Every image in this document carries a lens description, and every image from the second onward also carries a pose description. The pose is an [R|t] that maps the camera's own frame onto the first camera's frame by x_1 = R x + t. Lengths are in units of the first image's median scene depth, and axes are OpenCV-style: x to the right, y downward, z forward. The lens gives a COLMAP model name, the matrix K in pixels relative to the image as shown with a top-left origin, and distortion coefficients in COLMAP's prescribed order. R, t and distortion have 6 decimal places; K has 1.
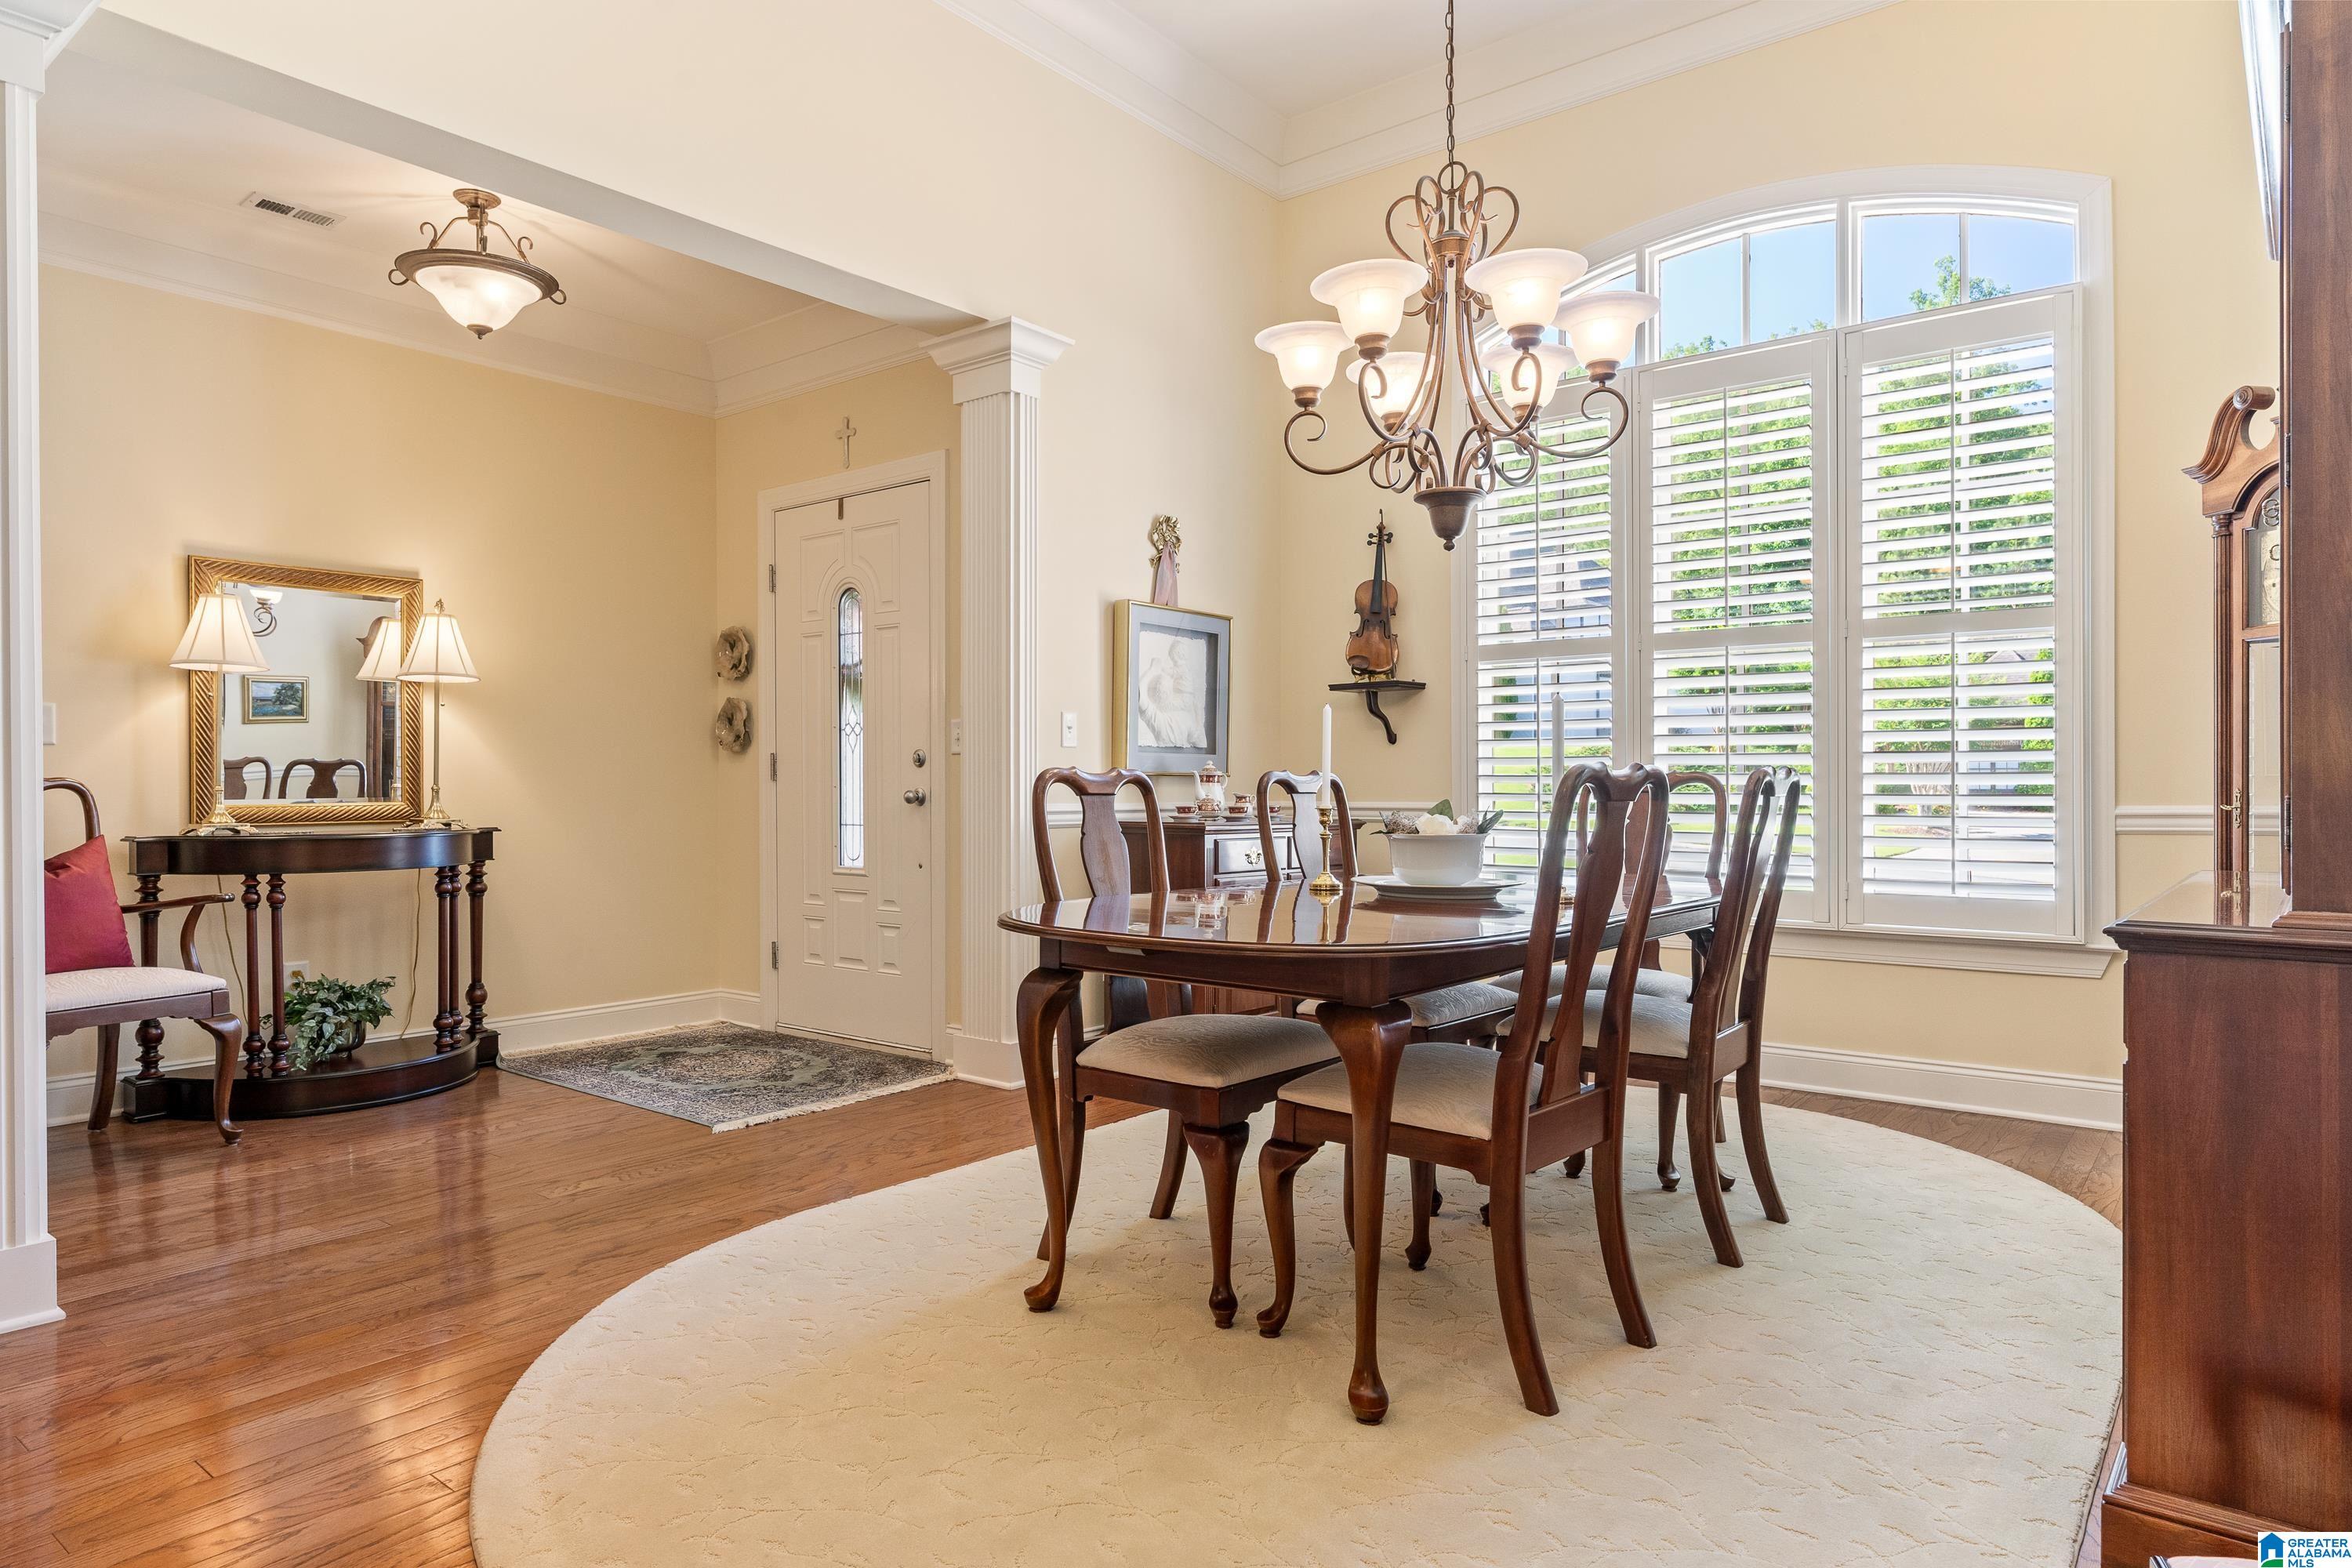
lens RADIAL K [[1387.5, 0, 1175.8], [0, 1387.5, 778.8], [0, 0, 1]] dist [-0.001724, -0.000927]
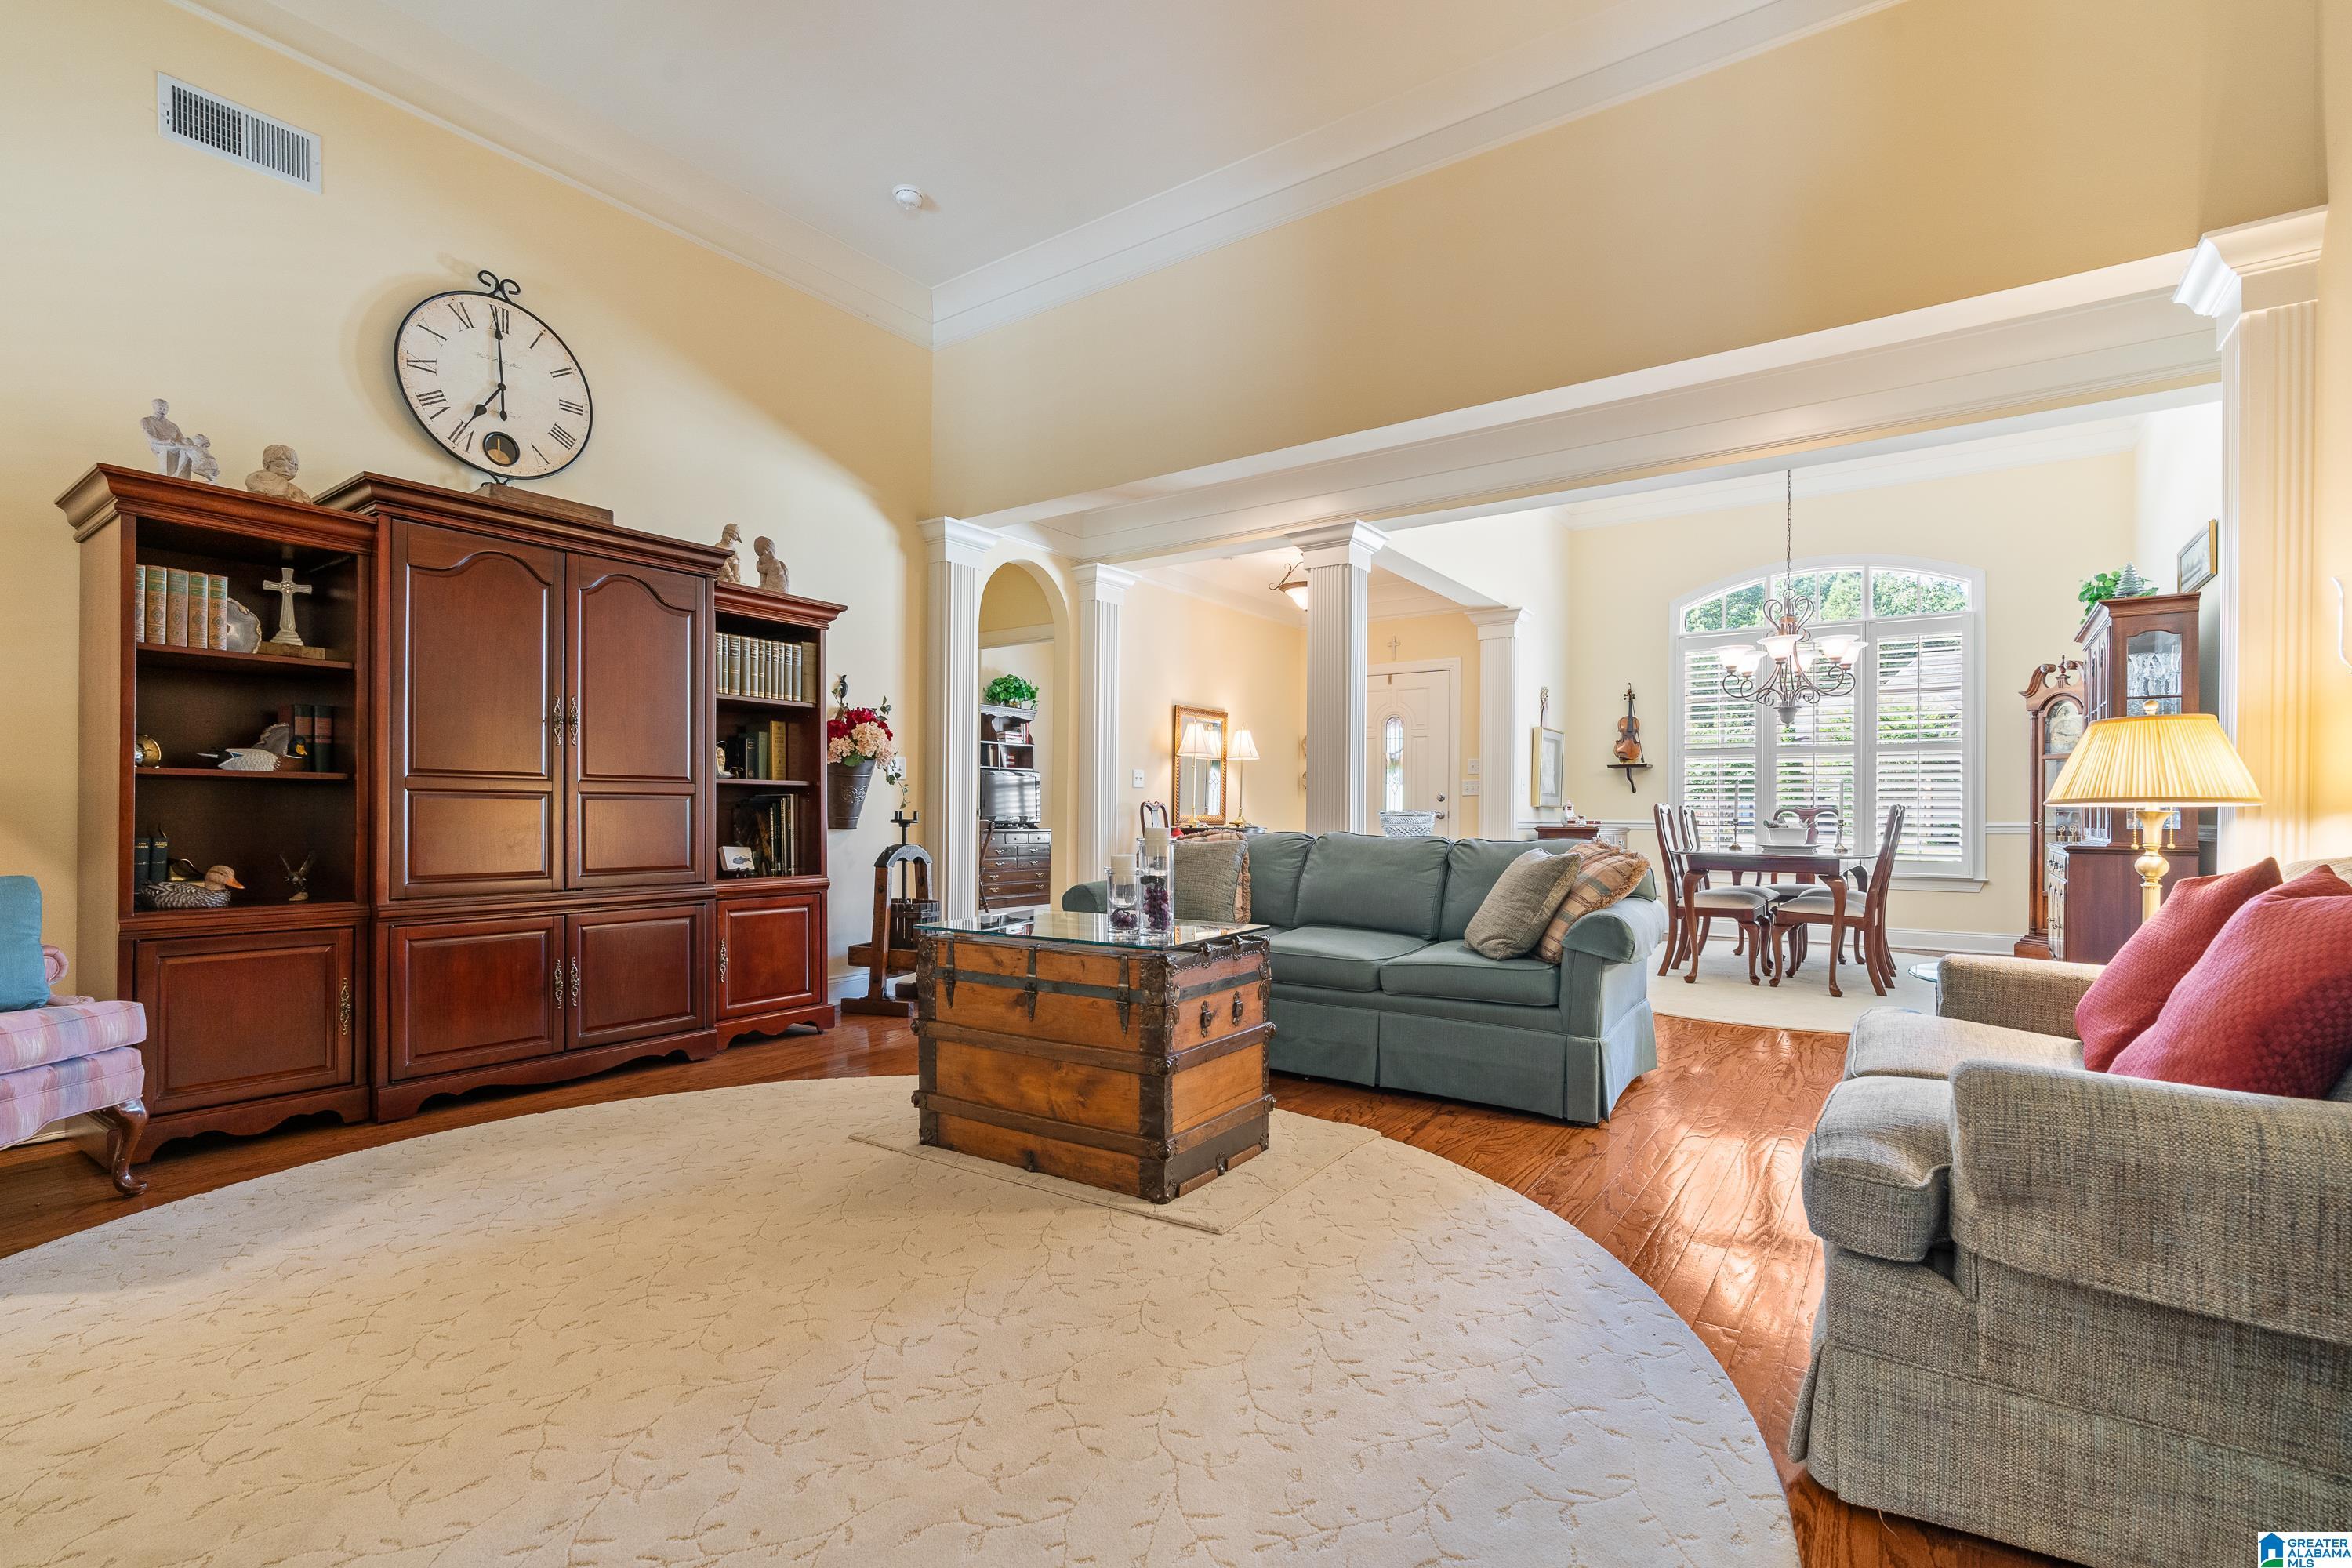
lens RADIAL K [[1080.3, 0, 1175.6], [0, 1080.3, 804.0], [0, 0, 1]] dist [0.002749, 0.000266]
pose [[0.997536, 0.010145, 0.069416, -0.806032], [-0.009840, 0.999940, -0.004731, 0.008344], [-0.069460, 0.004036, 0.997577, -0.742576]]
